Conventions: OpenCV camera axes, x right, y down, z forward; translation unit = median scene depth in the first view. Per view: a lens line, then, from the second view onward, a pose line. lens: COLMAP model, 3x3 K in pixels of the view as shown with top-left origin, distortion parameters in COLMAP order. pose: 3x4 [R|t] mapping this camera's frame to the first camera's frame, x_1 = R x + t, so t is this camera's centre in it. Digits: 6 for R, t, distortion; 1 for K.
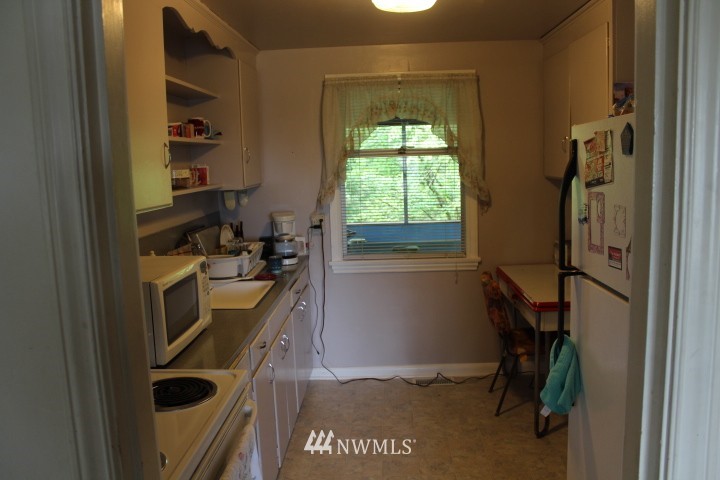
lens RADIAL K [[585.1, 0, 358.0], [0, 585.1, 238.3], [0, 0, 1]] dist [-0.122742, 0.029026]
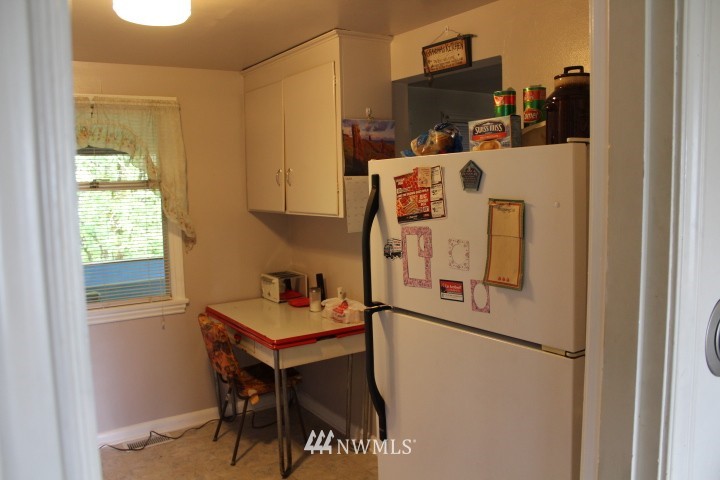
lens RADIAL K [[585.1, 0, 360.2], [0, 585.1, 239.9], [0, 0, 1]] dist [-0.122742, 0.029026]
pose [[0.809940, -0.044096, 0.584853, -0.109461], [0.074626, 0.996813, -0.028191, -0.014671], [-0.581746, 0.066478, 0.810649, 0.089897]]
